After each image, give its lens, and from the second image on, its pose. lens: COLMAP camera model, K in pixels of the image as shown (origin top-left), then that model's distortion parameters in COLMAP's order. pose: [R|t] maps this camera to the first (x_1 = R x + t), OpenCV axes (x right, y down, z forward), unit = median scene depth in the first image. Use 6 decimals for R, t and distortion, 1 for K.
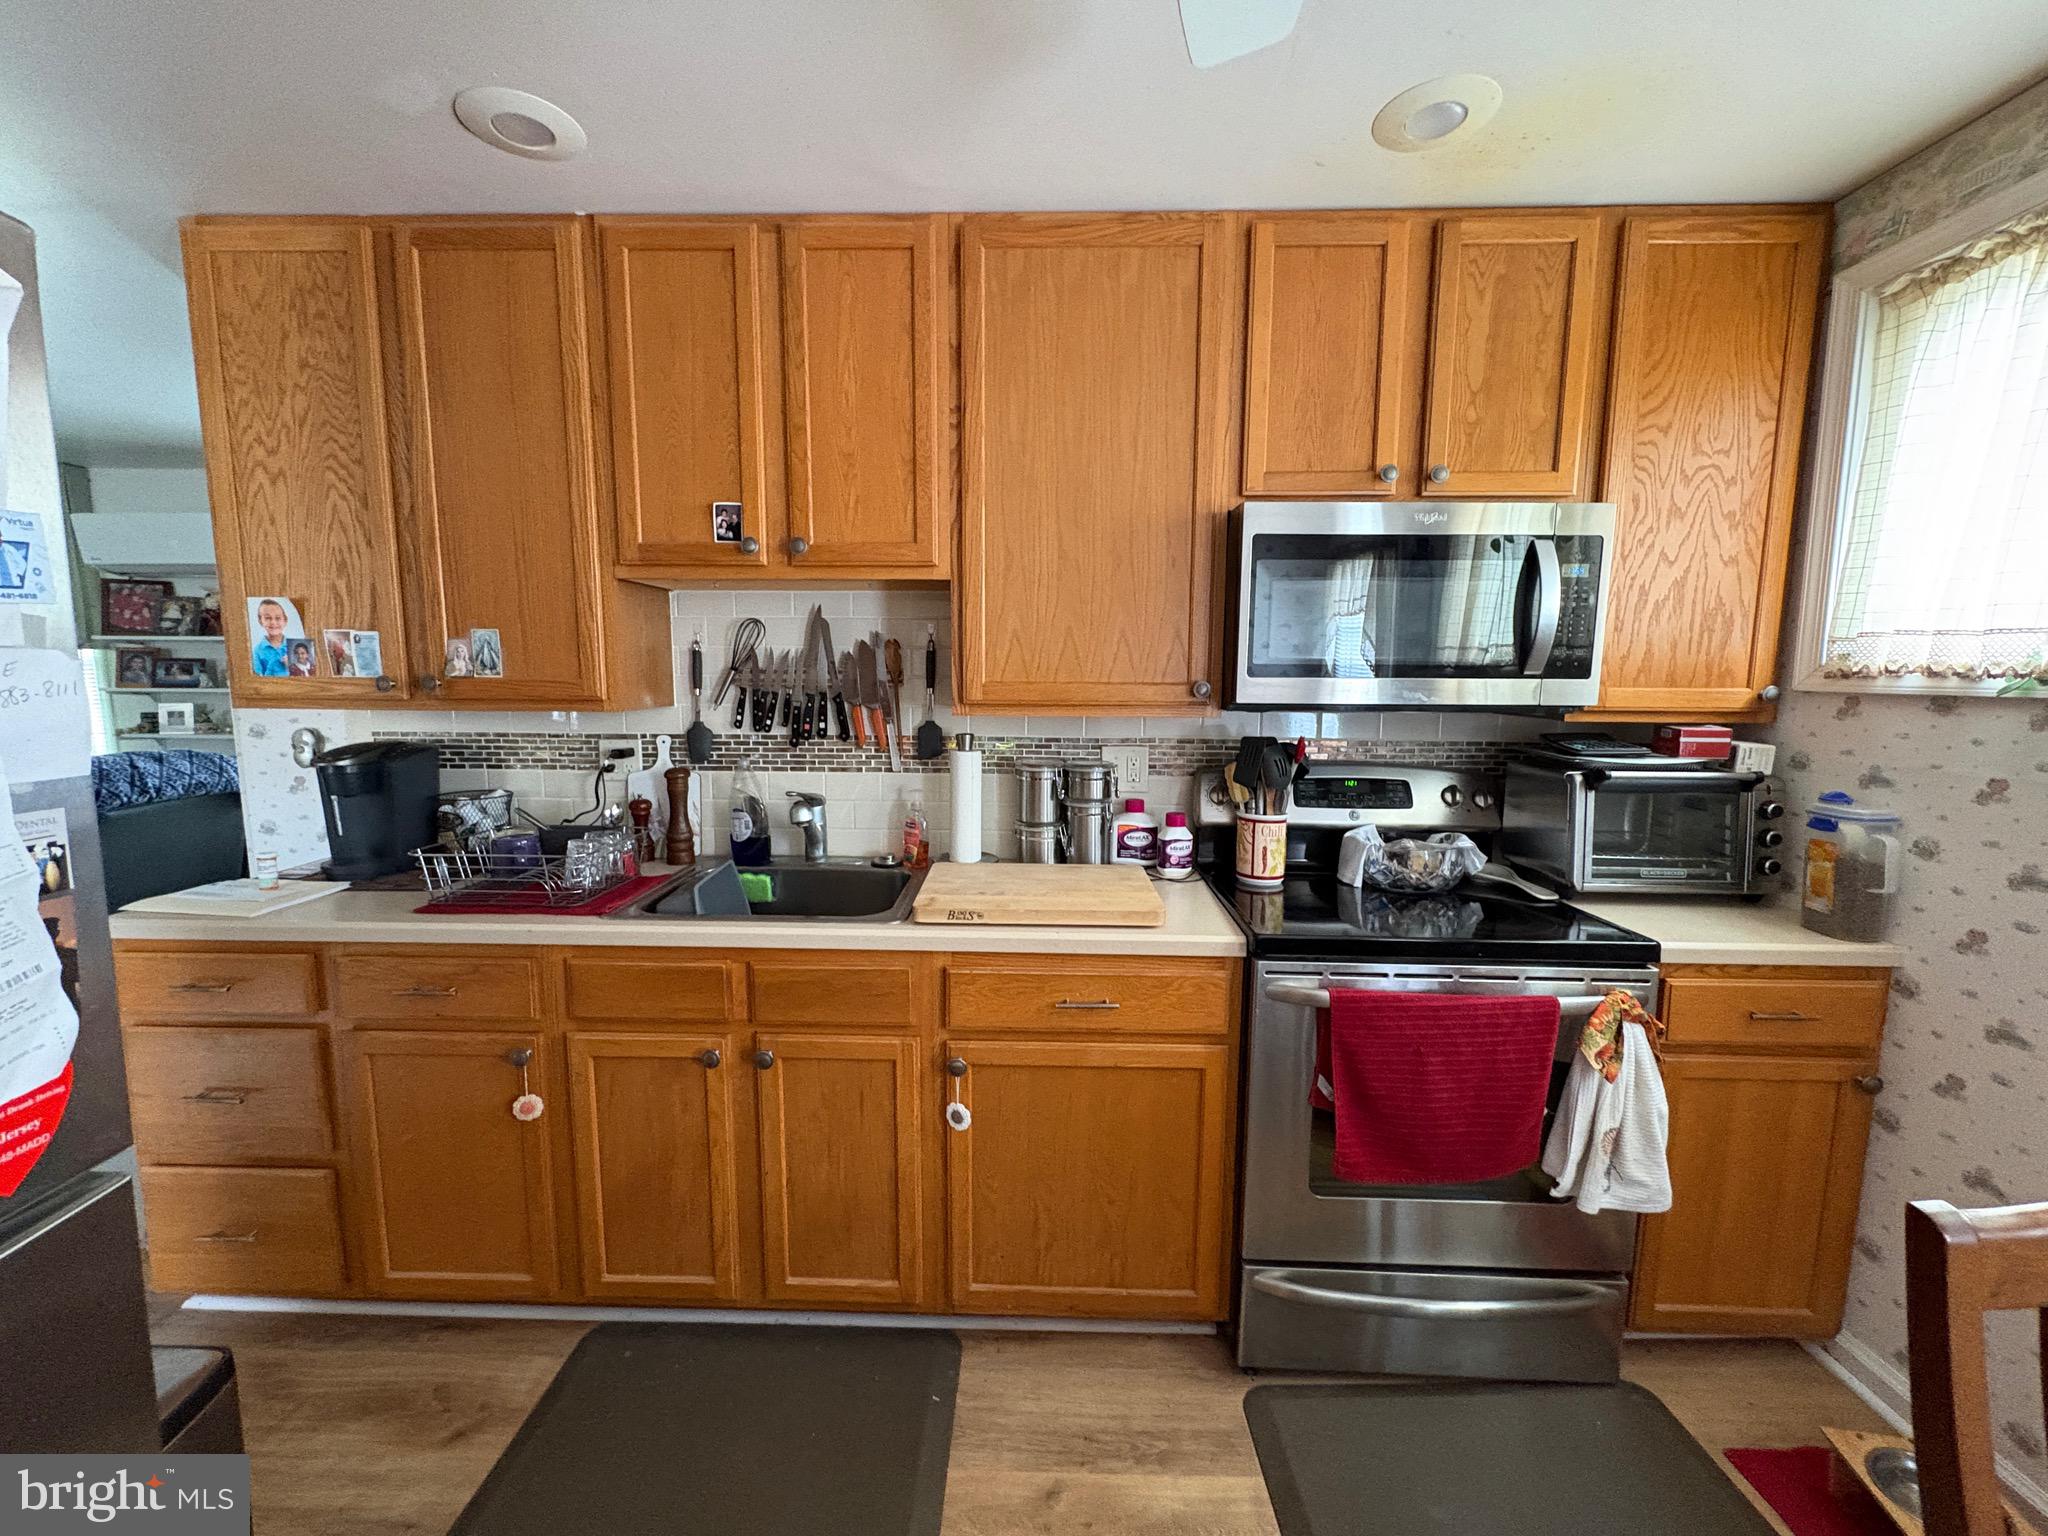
lens RADIAL K [[809.9, 0, 1024.7], [0, 809.9, 774.5], [0, 0, 1]] dist [-0.000730, -0.000406]
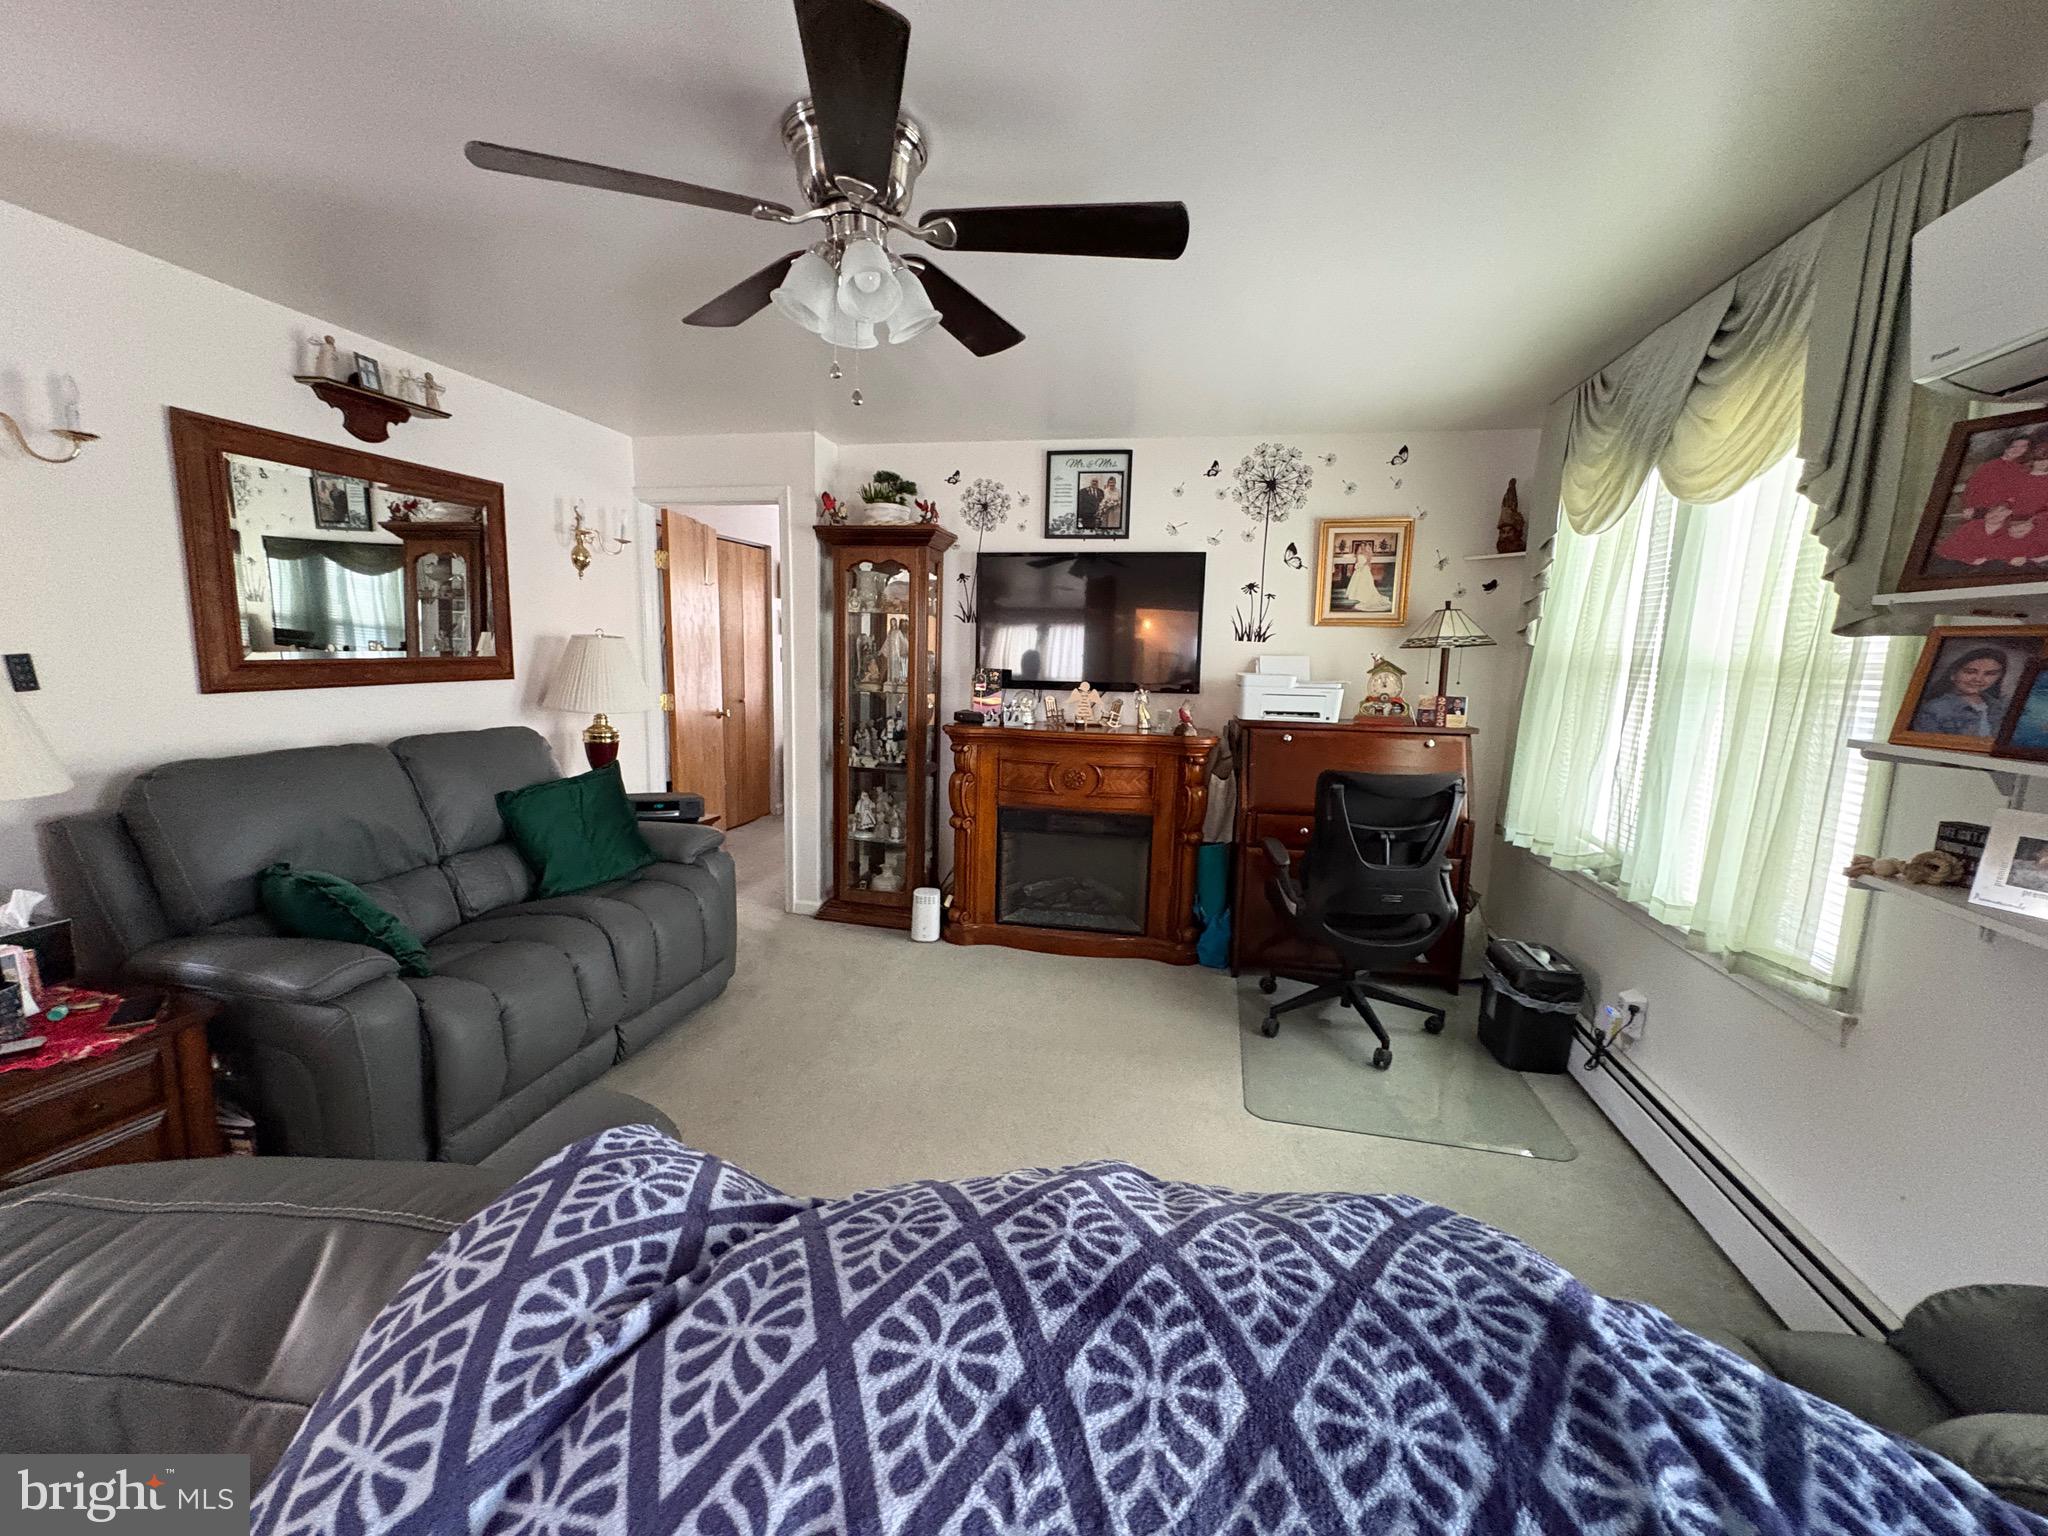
lens RADIAL K [[809.9, 0, 1026.8], [0, 809.9, 770.1], [0, 0, 1]] dist [-0.000730, -0.000406]
pose [[-0.182914, 0.135885, -0.973693, -0.706934], [-0.144553, 0.975920, 0.163351, -0.097998], [0.972444, 0.170630, -0.158867, 0.687146]]
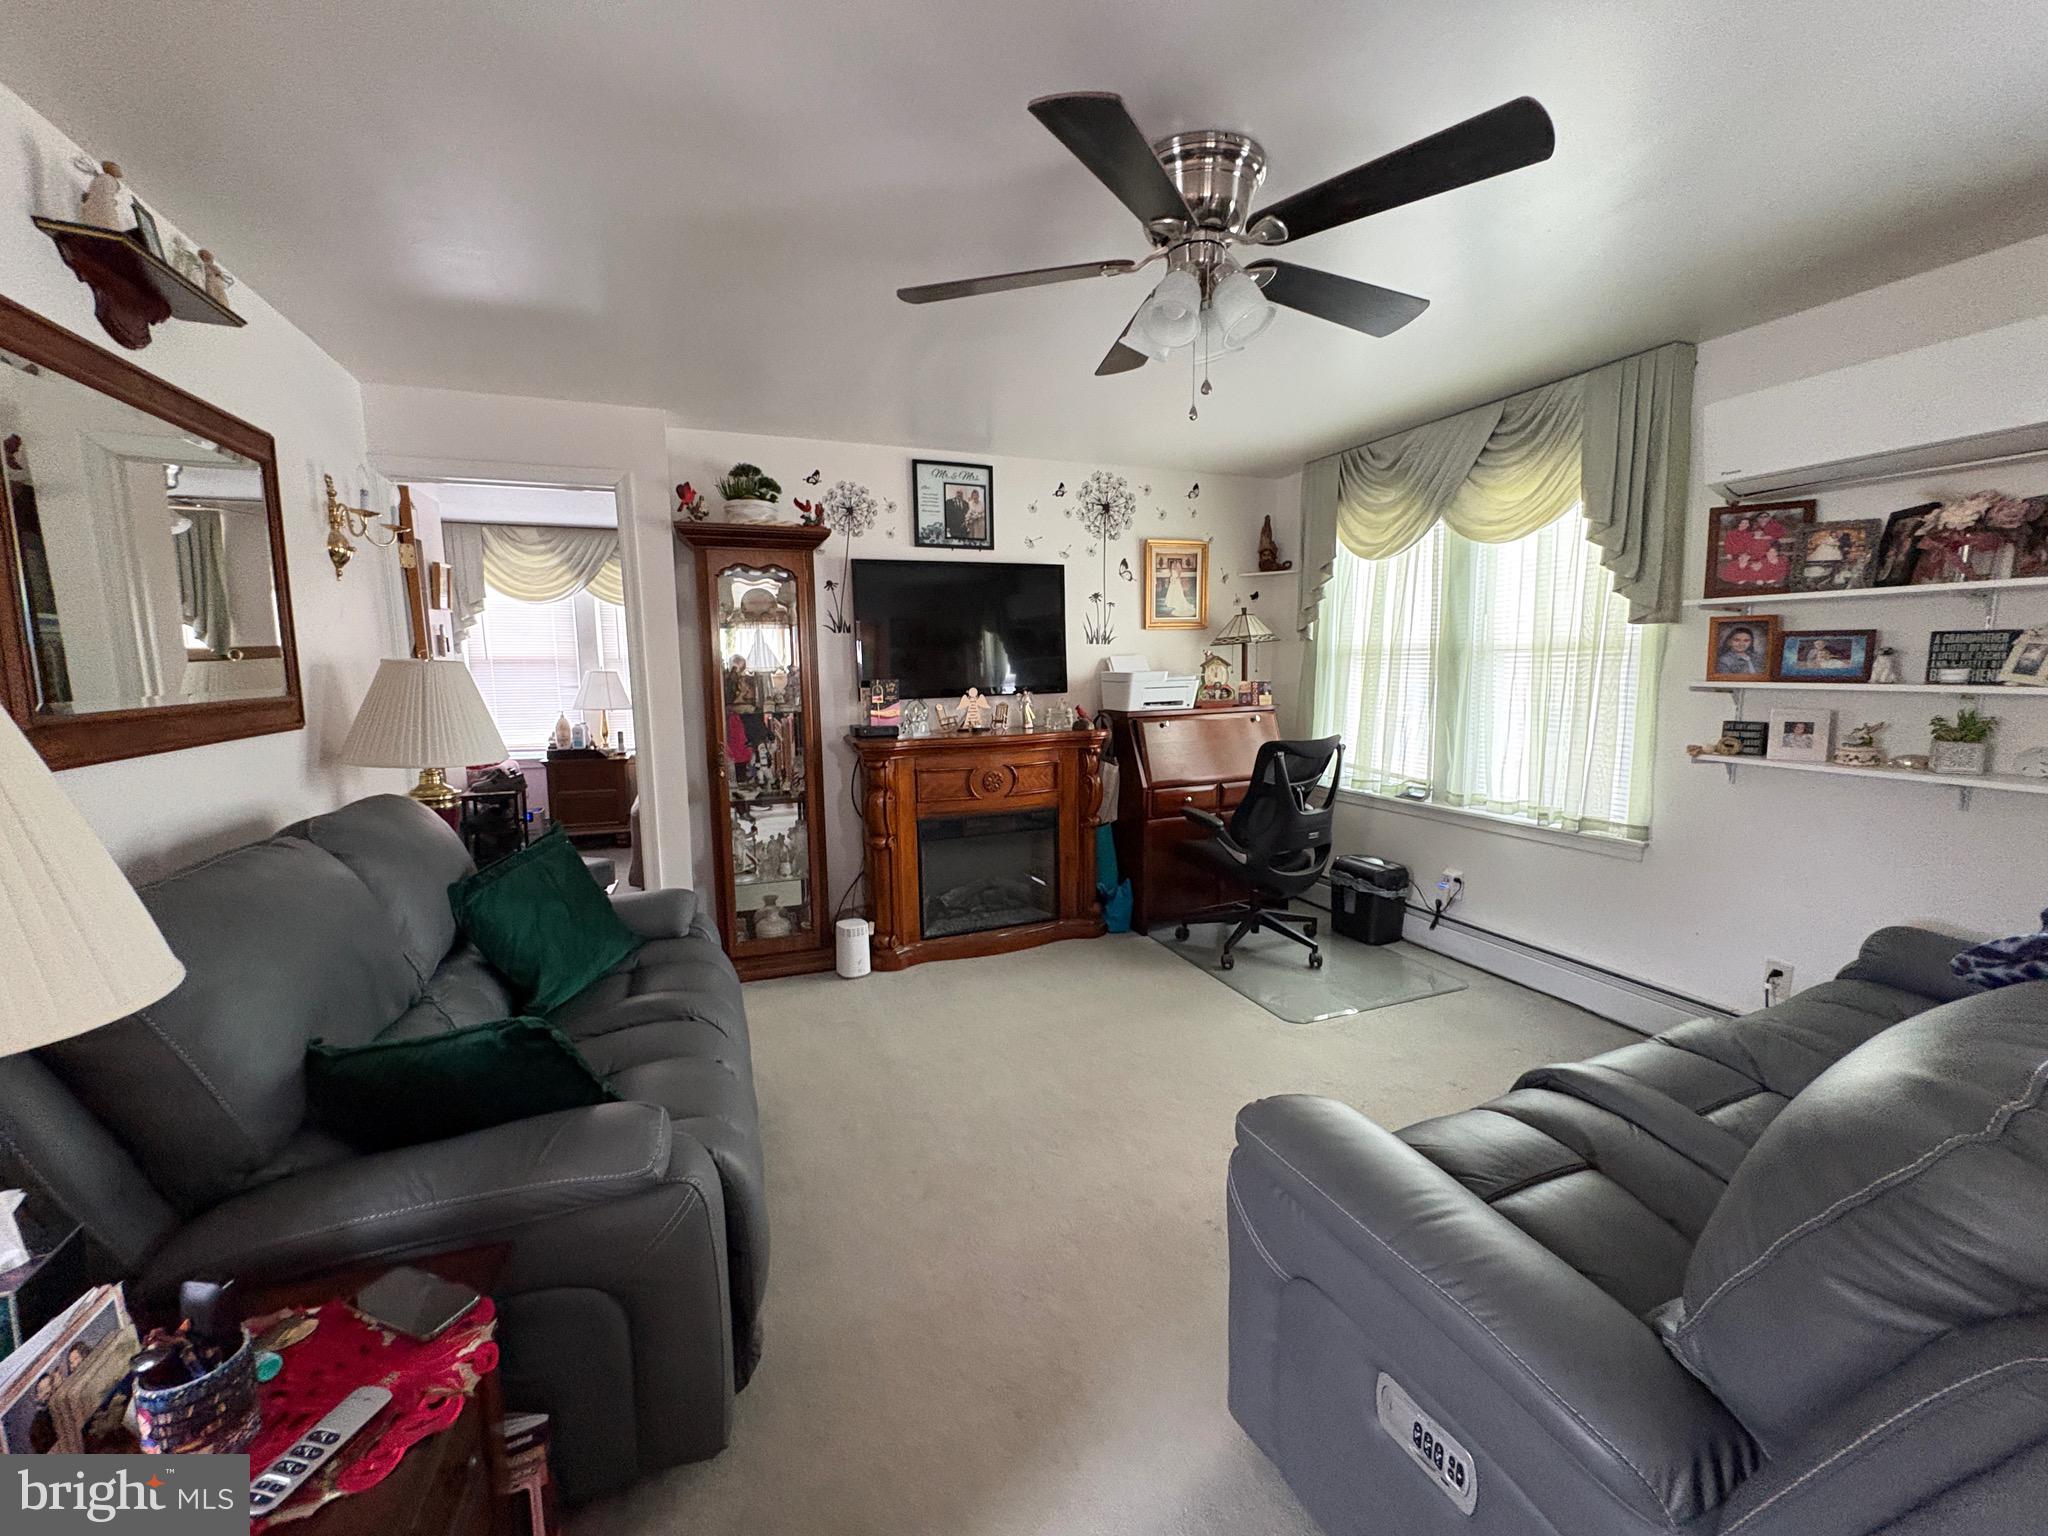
lens RADIAL K [[809.9, 0, 1018.8], [0, 809.9, 771.9], [0, 0, 1]] dist [-0.000730, -0.000406]
pose [[0.387409, 0.111831, -0.915100, -0.734723], [-0.092664, 0.992312, 0.082037, -0.038712], [0.917239, 0.053015, 0.394793, 0.257665]]
